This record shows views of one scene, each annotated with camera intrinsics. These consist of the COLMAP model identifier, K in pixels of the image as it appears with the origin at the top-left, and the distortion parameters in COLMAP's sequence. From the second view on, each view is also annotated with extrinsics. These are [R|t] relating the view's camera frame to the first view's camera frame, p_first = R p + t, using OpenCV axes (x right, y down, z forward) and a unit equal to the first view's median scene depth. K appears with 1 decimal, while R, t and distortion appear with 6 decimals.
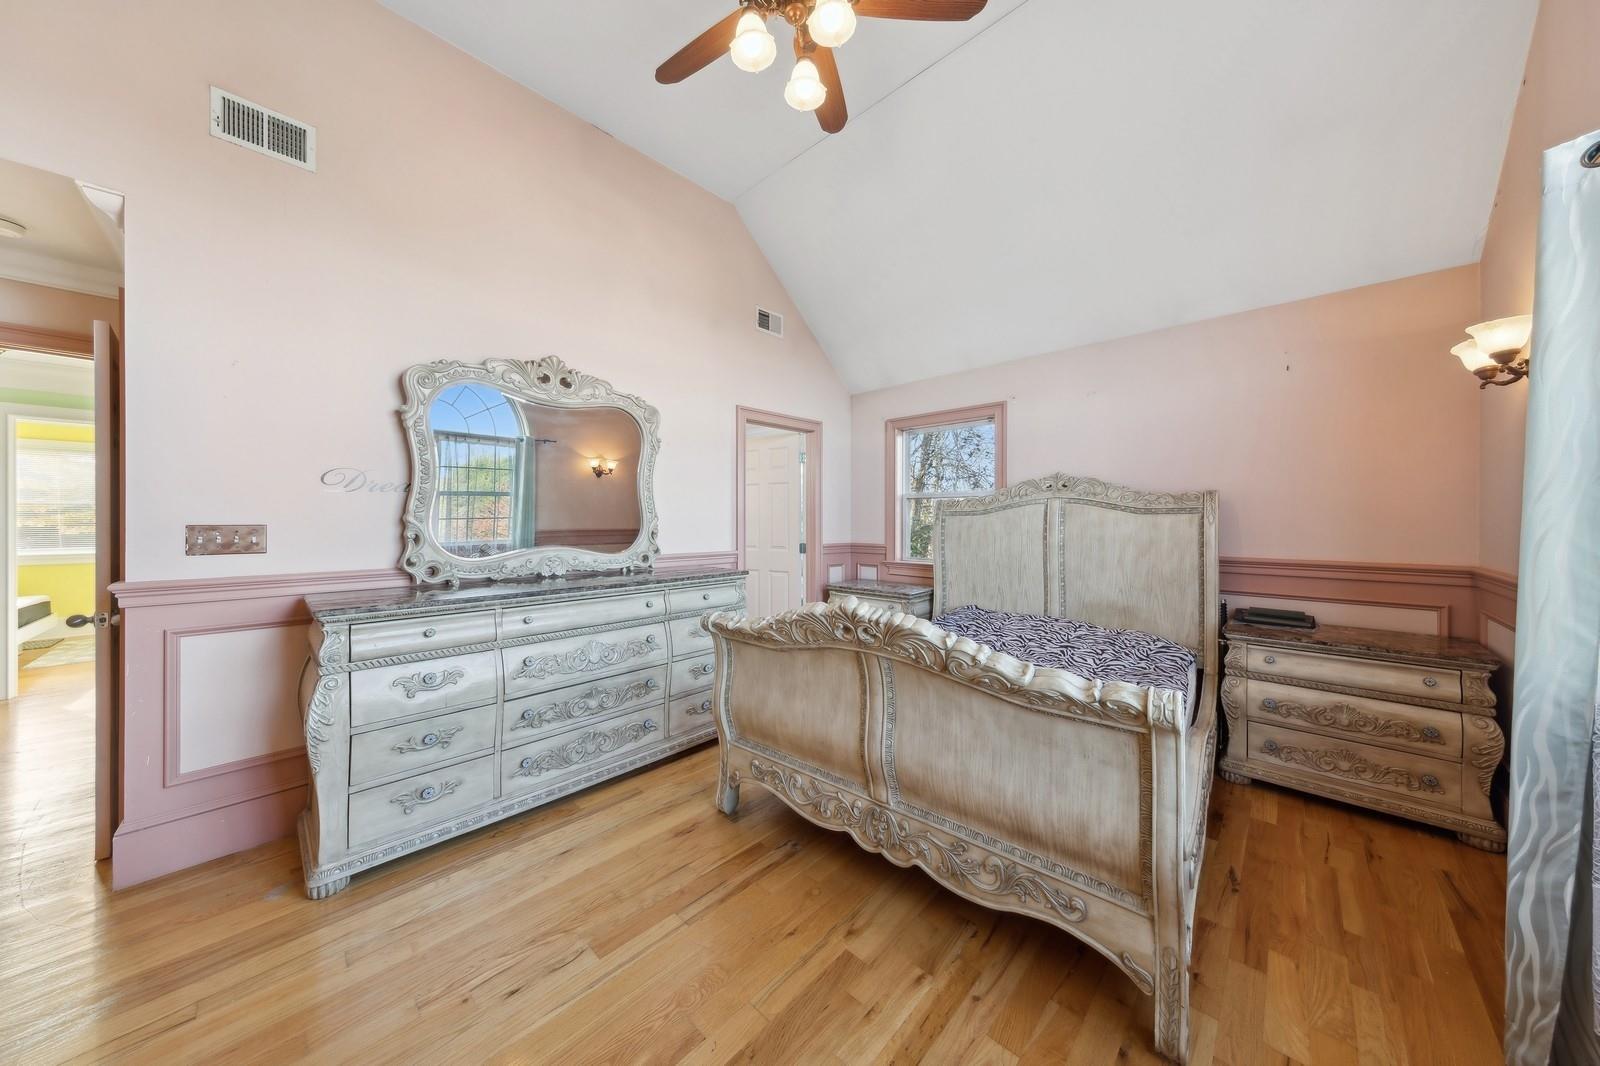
lens RADIAL K [[504.3, 0, 805.3], [0, 504.3, 525.3], [0, 0, 1]] dist [-0.000064, 0.000001]
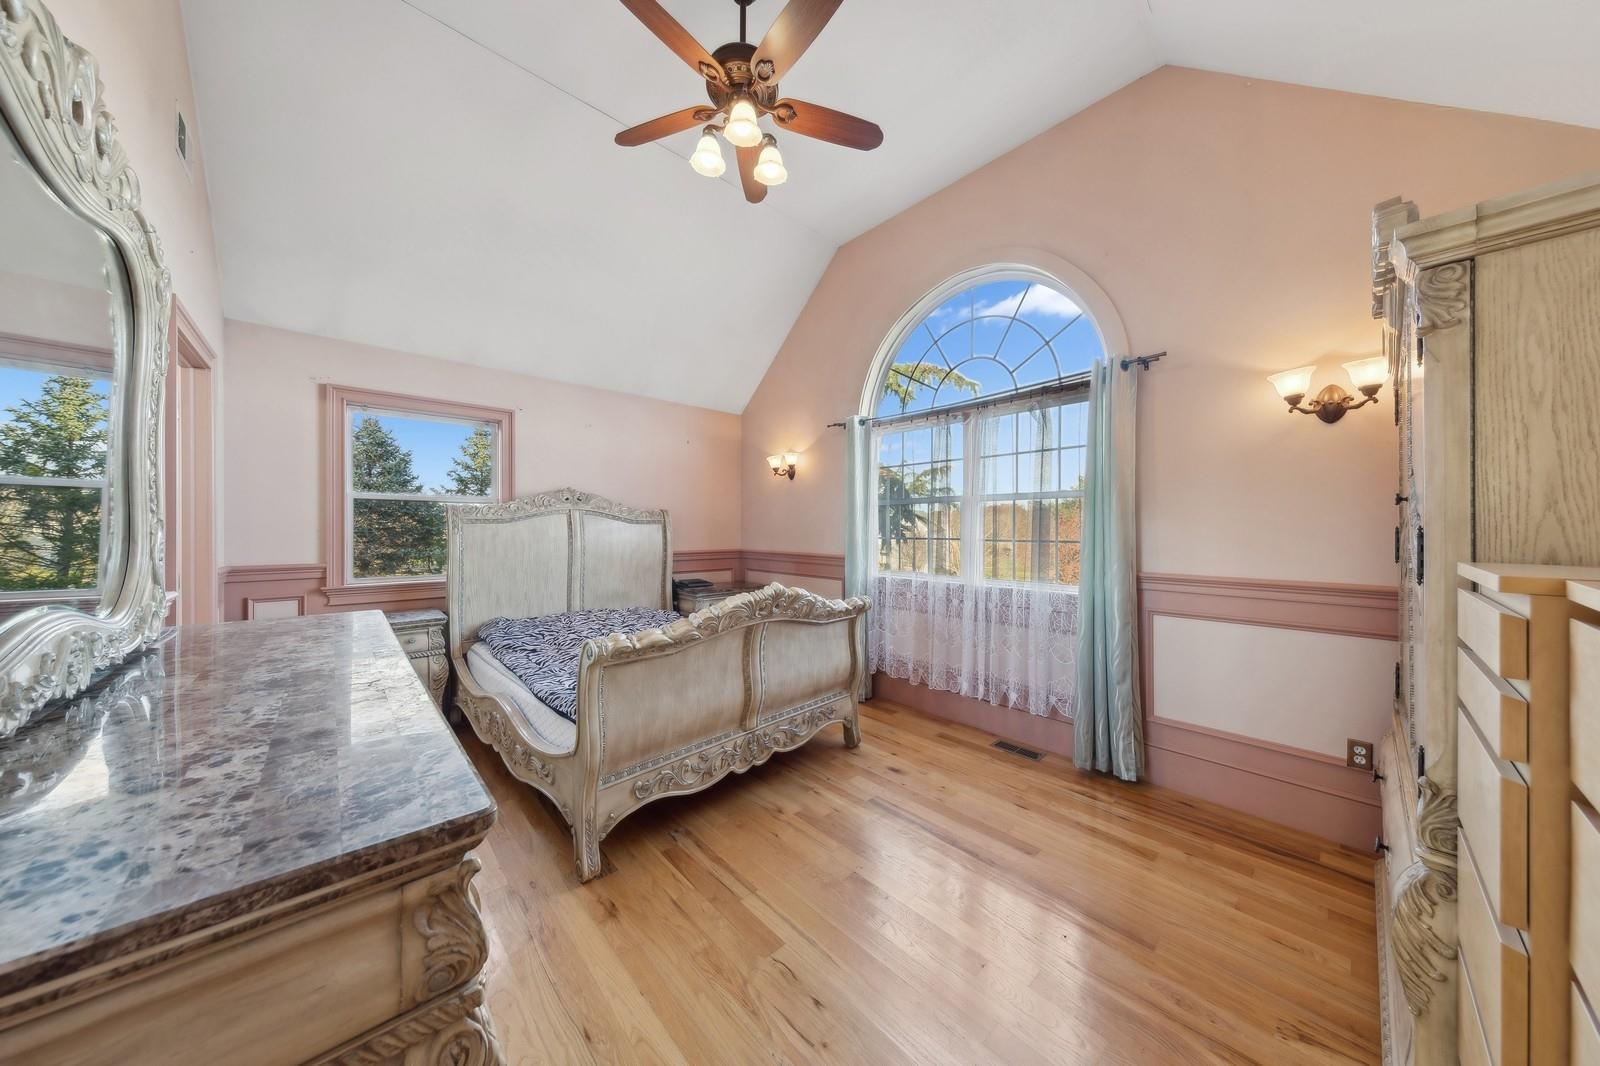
lens RADIAL K [[513.2, 0, 800.0], [0, 513.2, 533.0], [0, 0, 1]] dist [0.000413, 0.000009]
pose [[0.068004, -0.011106, 0.997623, -0.776536], [0.009127, 0.999903, 0.010509, -0.008047], [-0.997643, 0.008390, 0.068099, 0.469417]]
